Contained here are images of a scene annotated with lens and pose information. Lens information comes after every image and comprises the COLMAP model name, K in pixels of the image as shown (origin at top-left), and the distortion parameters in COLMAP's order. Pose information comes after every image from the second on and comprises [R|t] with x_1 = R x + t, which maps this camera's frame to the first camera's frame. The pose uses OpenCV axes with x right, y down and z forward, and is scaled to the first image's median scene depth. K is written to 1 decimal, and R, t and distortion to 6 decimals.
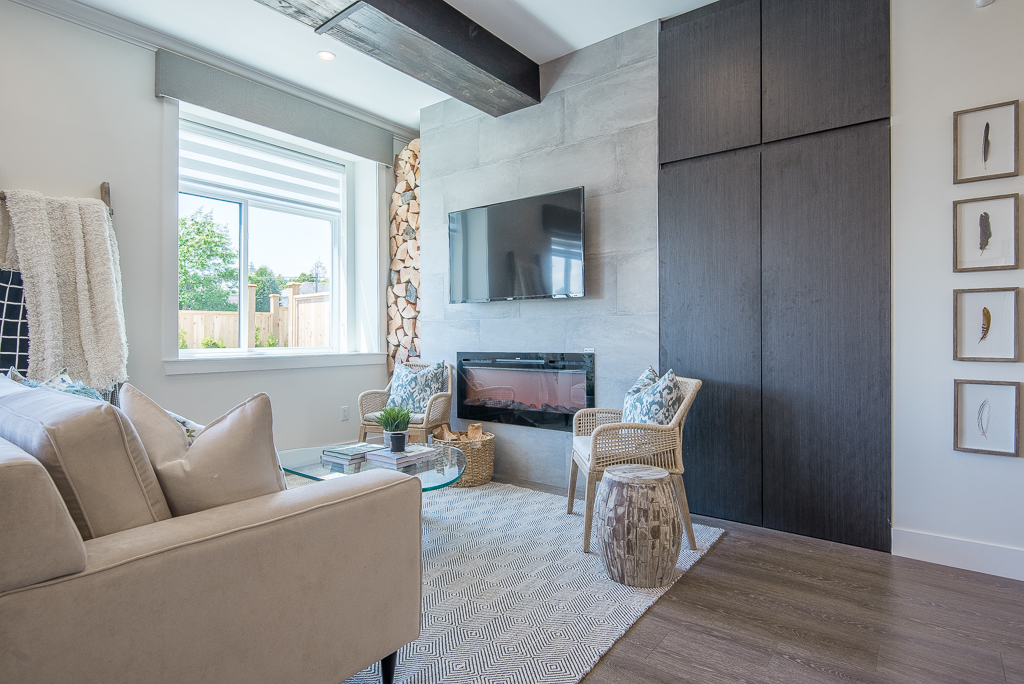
lens RADIAL K [[540.2, 0, 513.0], [0, 540.2, 336.6], [0, 0, 1]] dist [-0.000809, -0.001544]
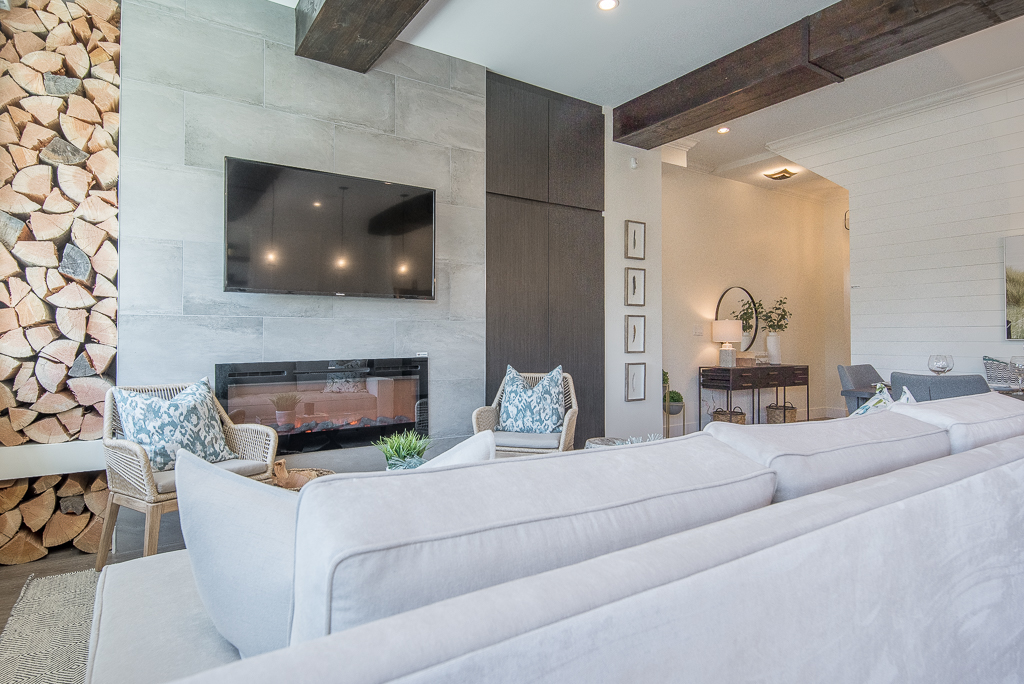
lens RADIAL K [[567.3, 0, 509.9], [0, 567.3, 326.8], [0, 0, 1]] dist [0.003010, -0.000618]
pose [[0.316610, 0.019554, 0.948354, -0.833435], [-0.000131, 0.999788, -0.020570, -0.003973], [-0.948556, 0.006389, 0.316546, 0.549706]]
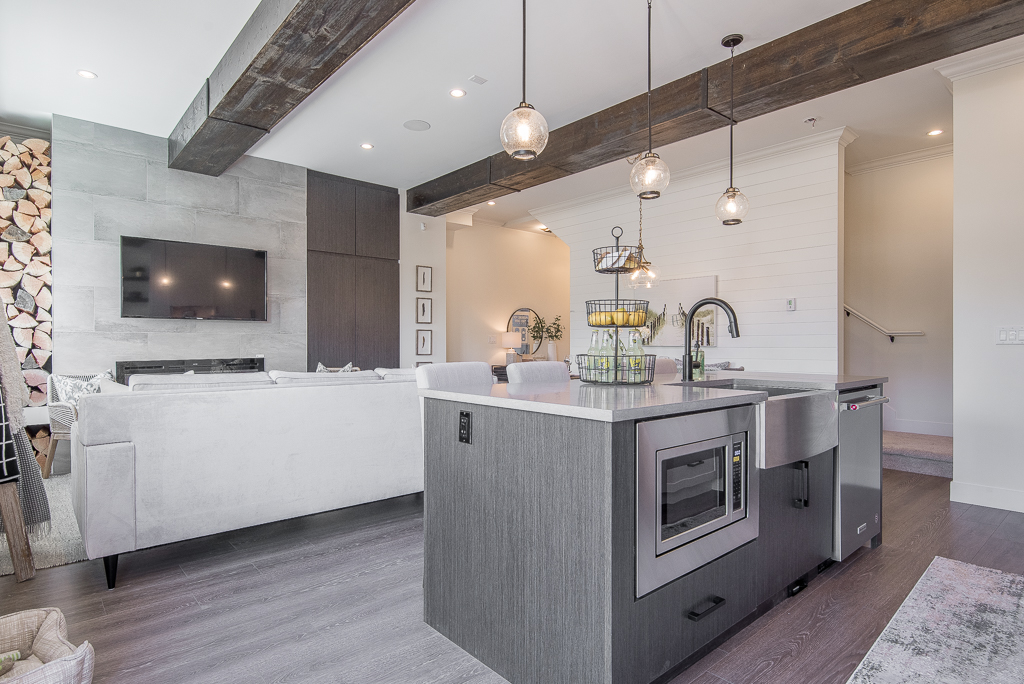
lens RADIAL K [[545.1, 0, 501.1], [0, 545.1, 345.5], [0, 0, 1]] dist [-0.000147, -0.001071]
pose [[0.194729, -0.000420, 0.980857, -1.315673], [0.001544, 0.999999, 0.000121, -0.003586], [-0.980856, 0.001491, 0.194729, 0.026570]]
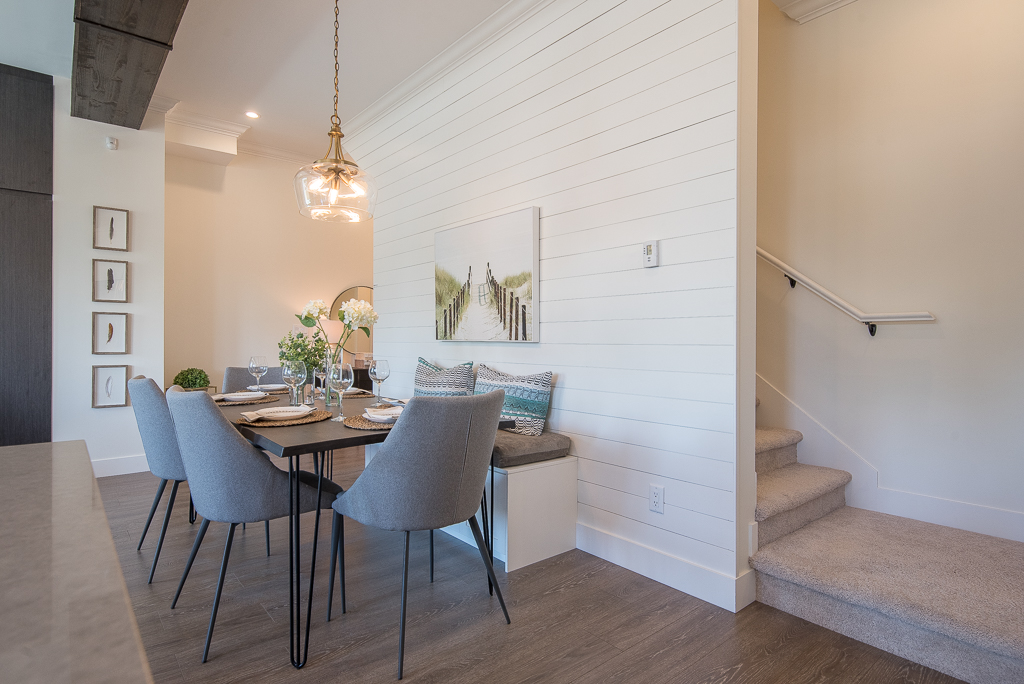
lens RADIAL K [[540.2, 0, 513.0], [0, 540.2, 336.6], [0, 0, 1]] dist [-0.000809, -0.001544]
pose [[0.199948, 0.005921, 0.979789, -0.399164], [-0.002899, 0.999981, -0.005451, -0.003649], [-0.979802, -0.001751, 0.199961, -0.435091]]
